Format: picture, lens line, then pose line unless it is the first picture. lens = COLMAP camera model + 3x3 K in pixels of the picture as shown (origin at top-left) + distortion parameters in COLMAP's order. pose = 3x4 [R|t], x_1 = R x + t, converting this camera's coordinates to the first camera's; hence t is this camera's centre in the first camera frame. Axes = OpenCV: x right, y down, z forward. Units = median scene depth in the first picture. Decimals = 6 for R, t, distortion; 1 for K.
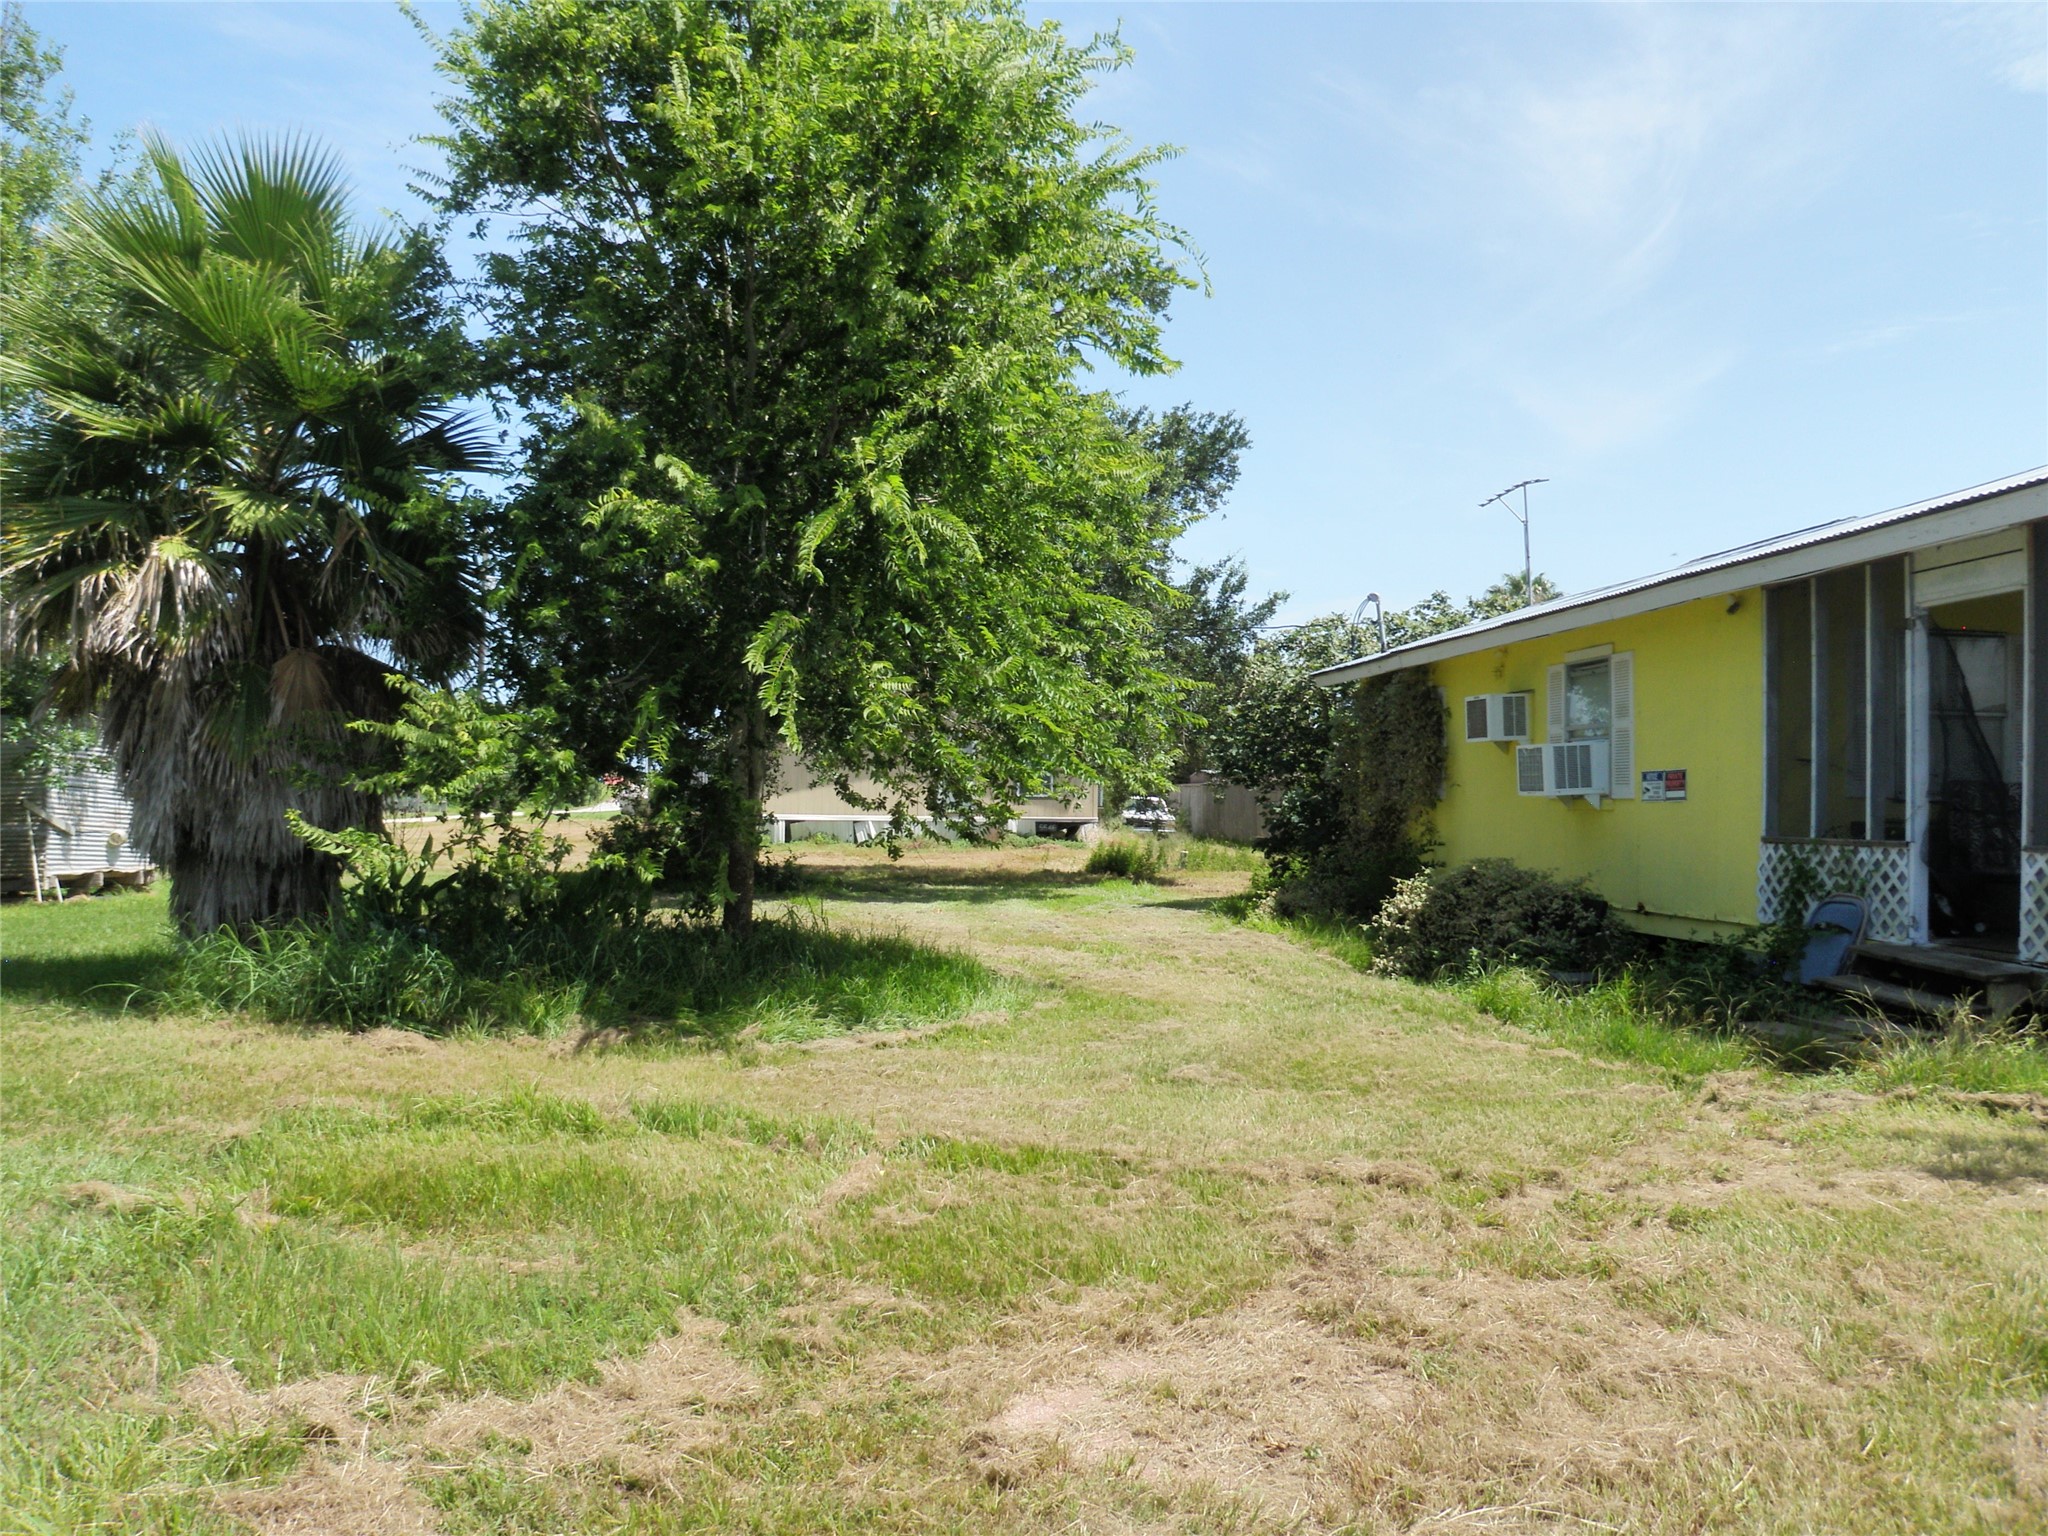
lens RADIAL K [[1641.8, 0, 1015.6], [0, 1641.8, 758.6], [0, 0, 1]] dist [-0.143197, 0.138109]
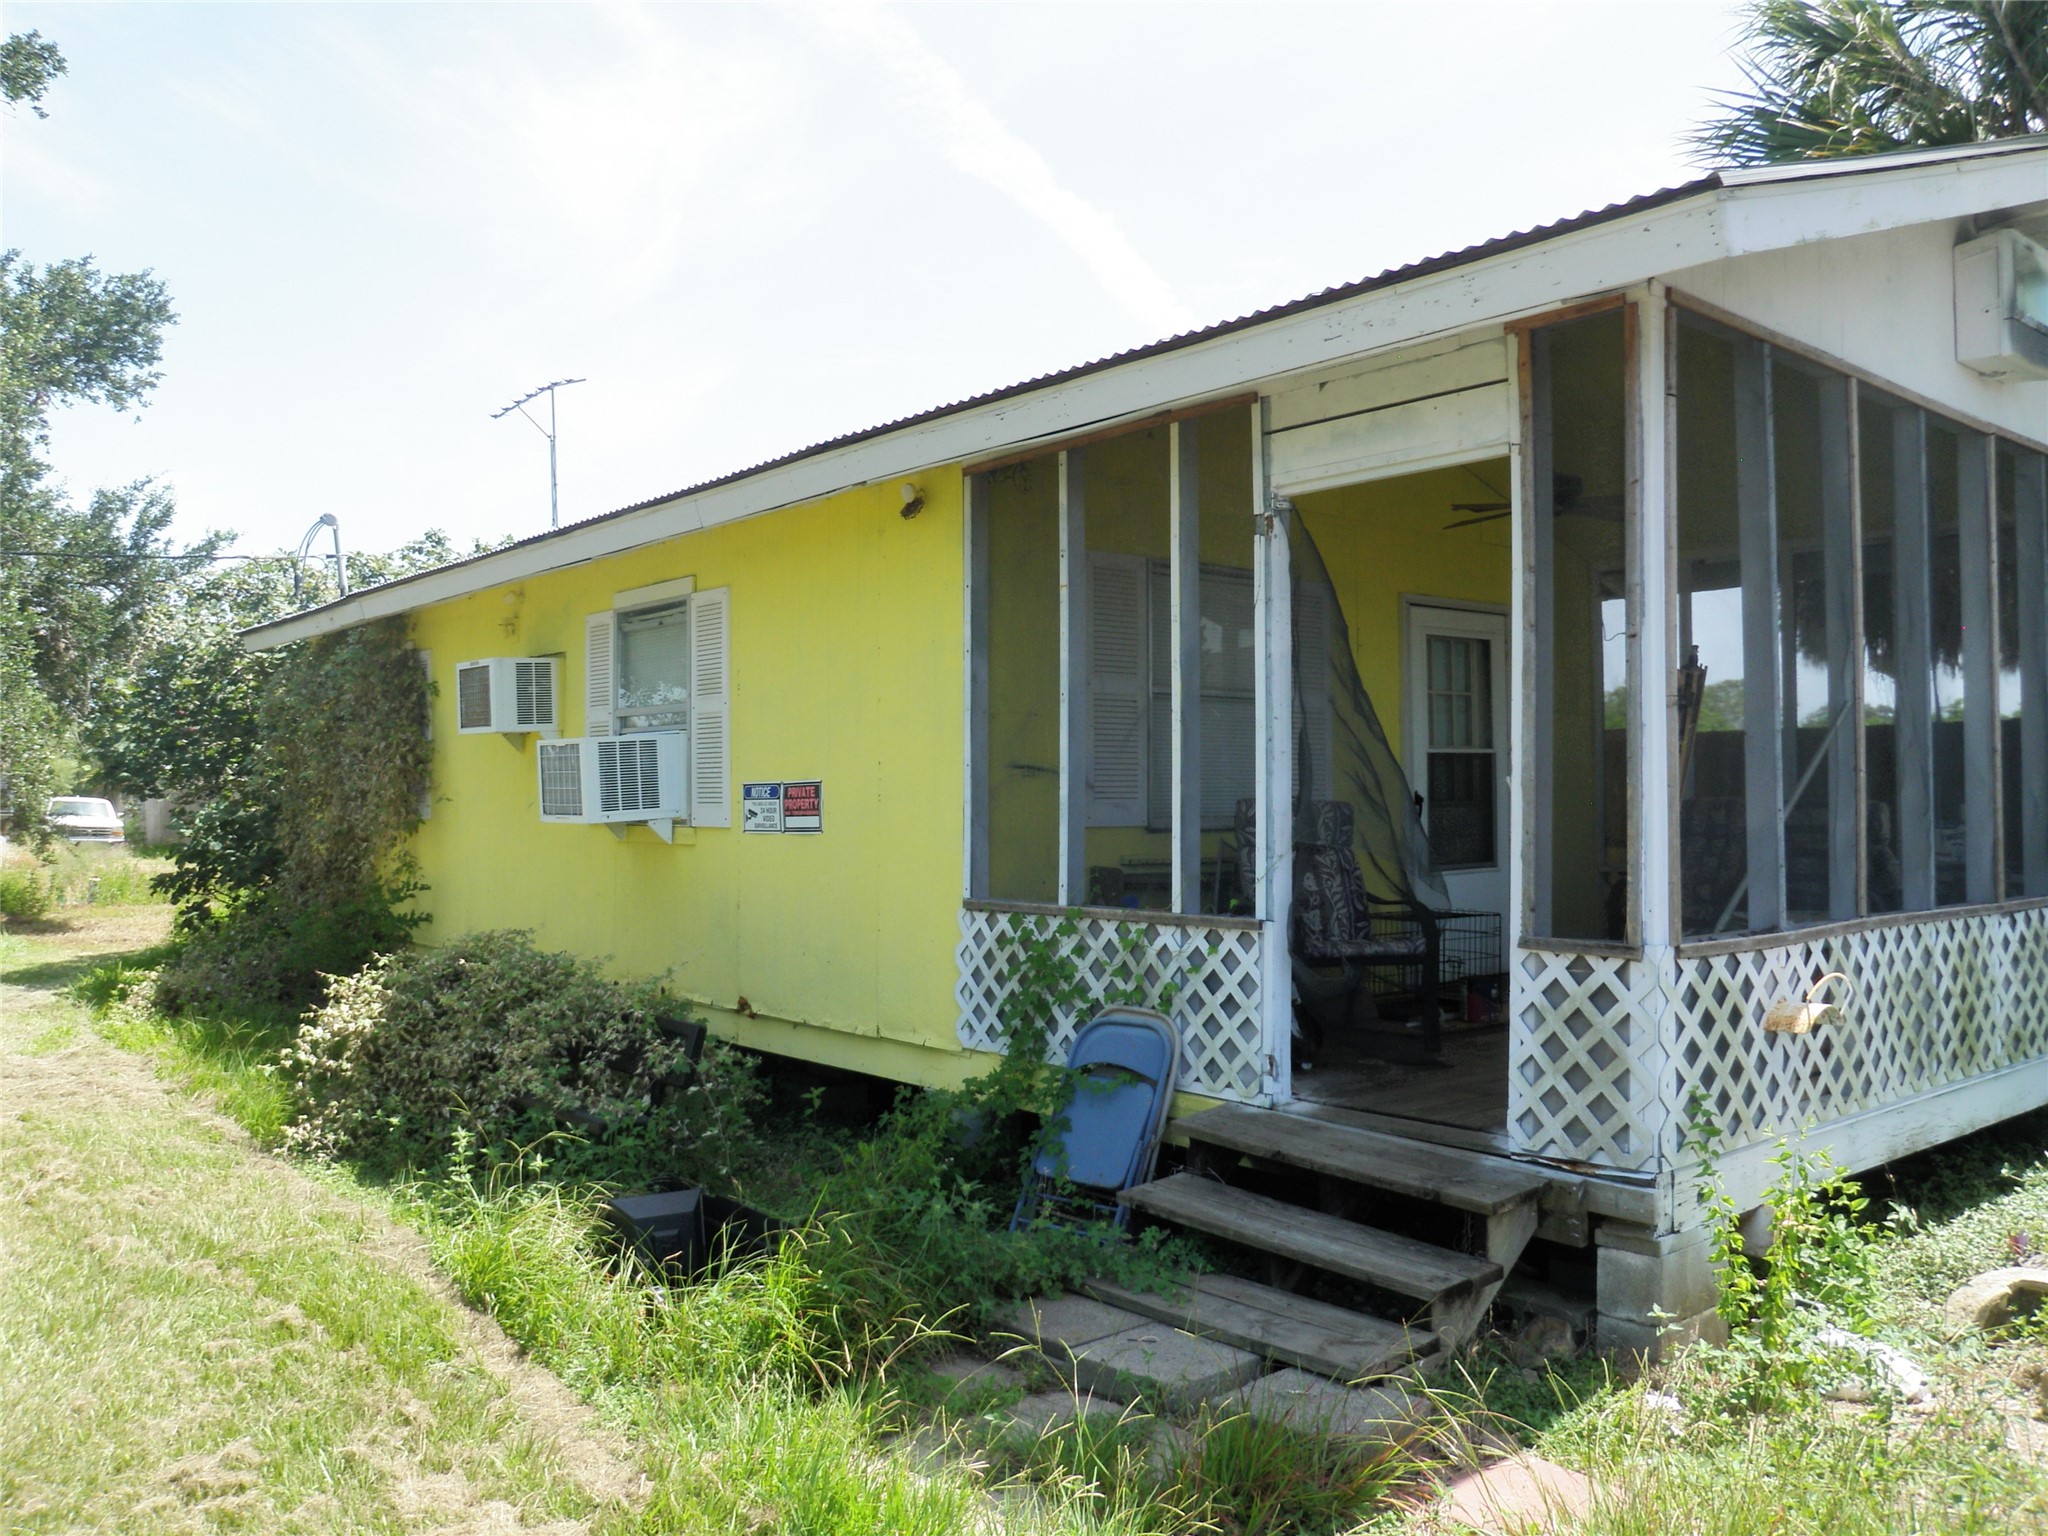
lens RADIAL K [[1641.8, 0, 1015.6], [0, 1641.8, 758.6], [0, 0, 1]] dist [-0.143197, 0.138109]
pose [[0.833000, -0.003838, 0.553260, 0.142417], [0.000506, 0.999981, 0.006176, -0.005609], [-0.553273, -0.004864, 0.832986, 0.460667]]
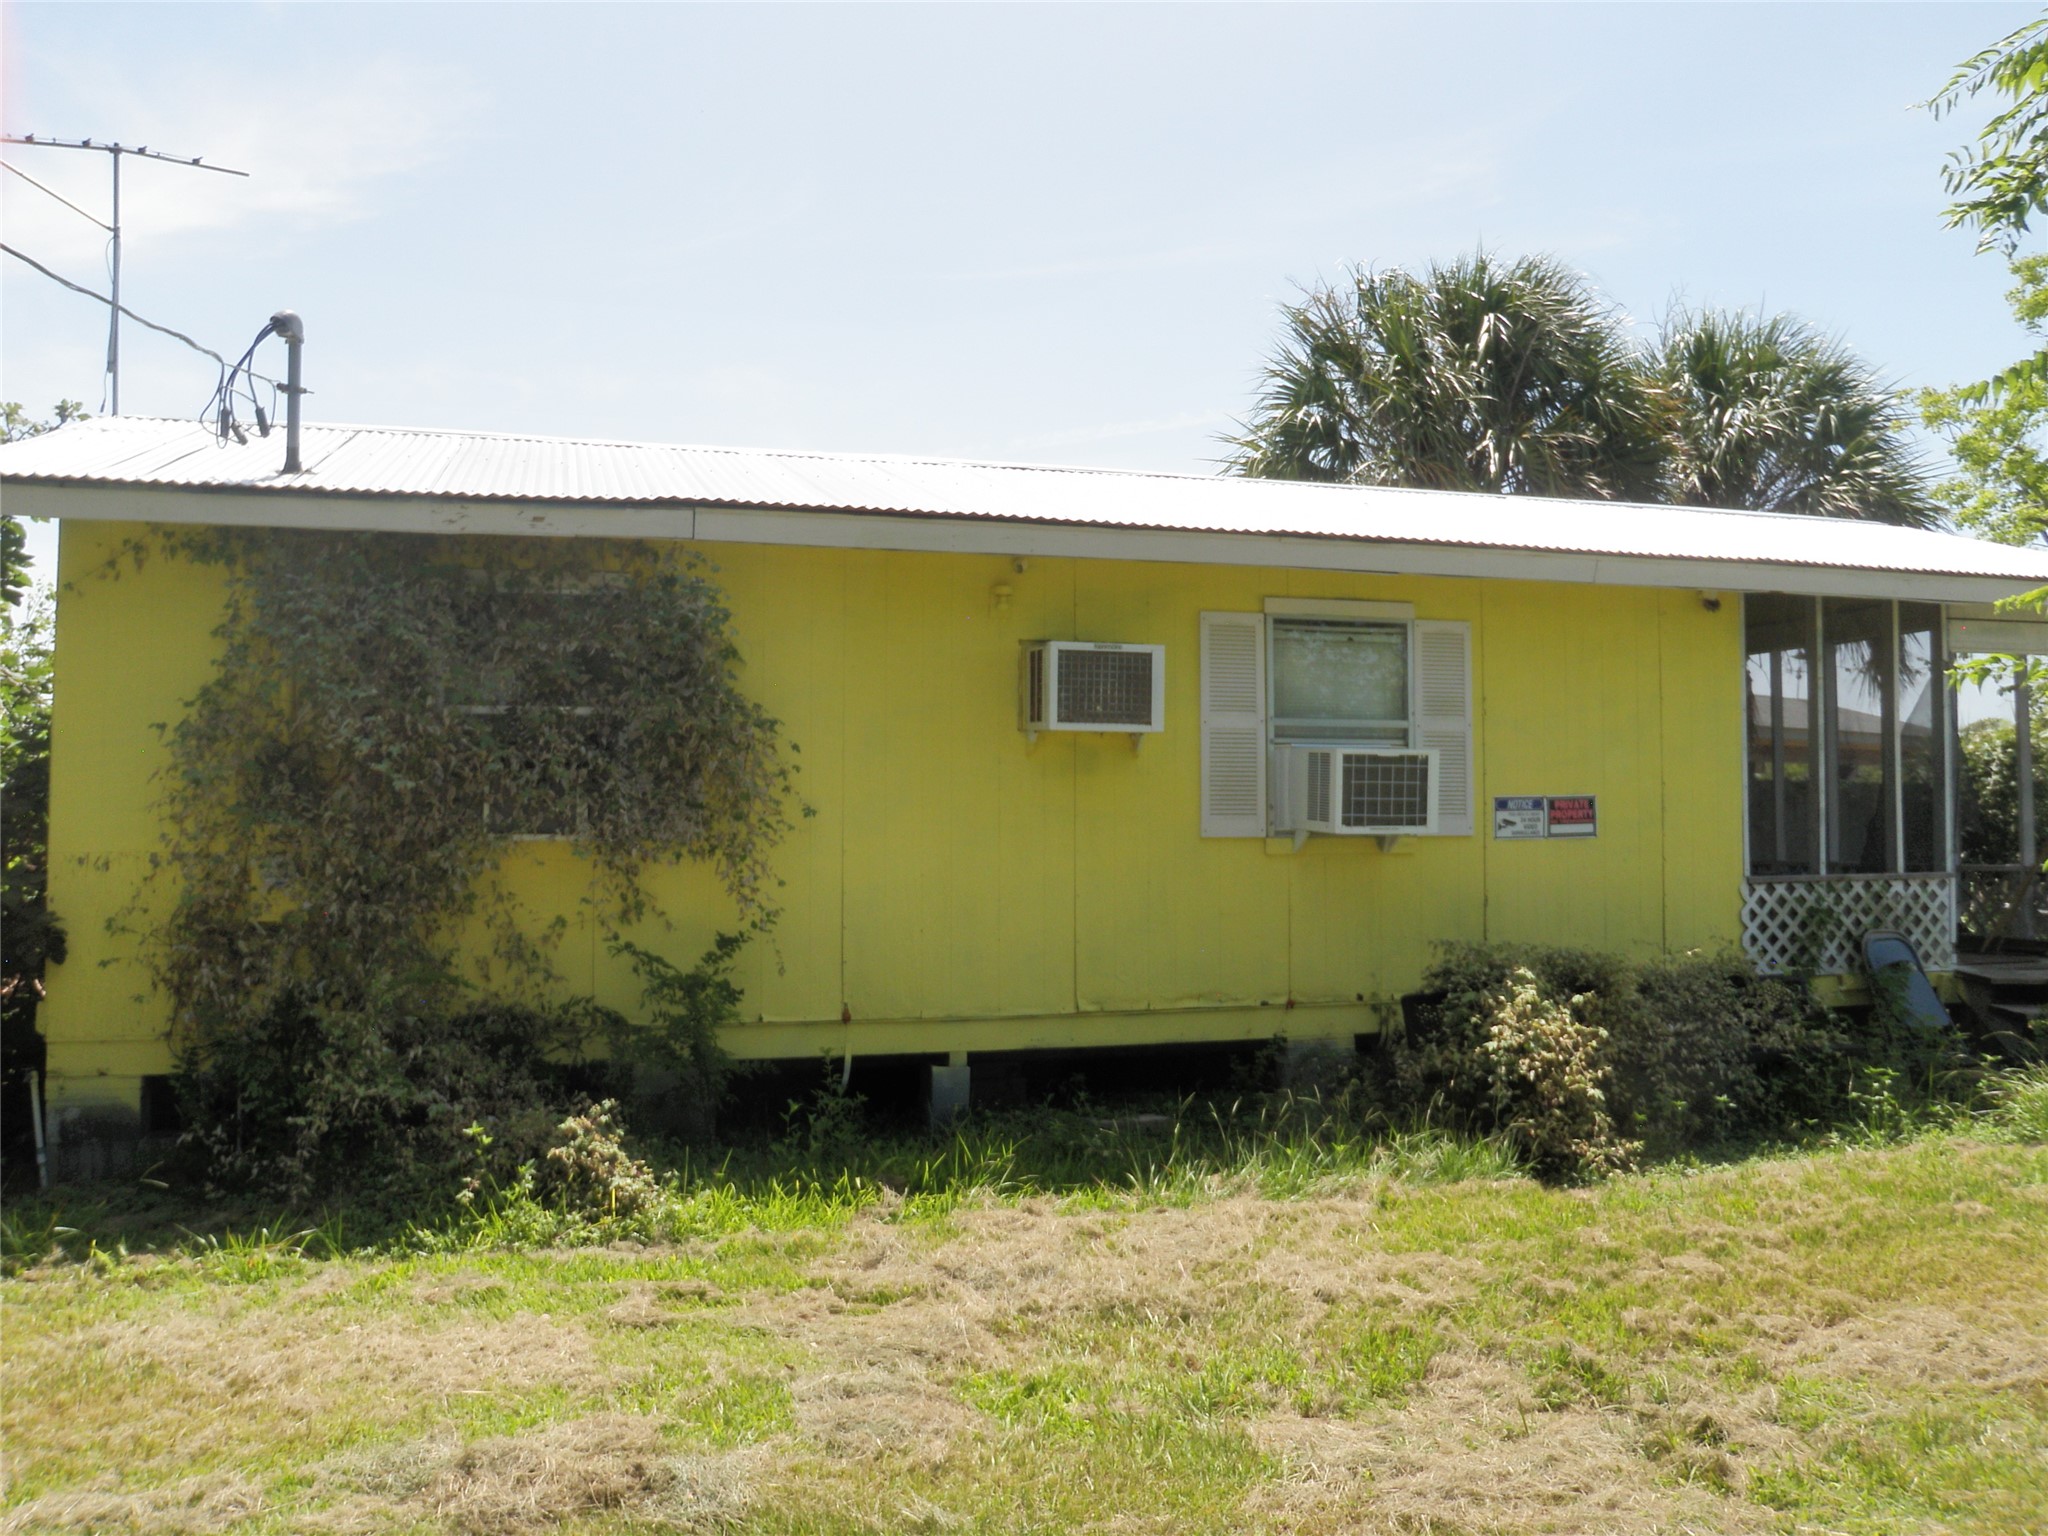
lens RADIAL K [[1641.8, 0, 1015.6], [0, 1641.8, 758.6], [0, 0, 1]] dist [-0.143197, 0.138109]
pose [[-0.167511, 0.022081, 0.985623, -0.297444], [-0.025667, 0.999313, -0.026750, 0.016797], [-0.985536, -0.029779, -0.166829, 1.429190]]
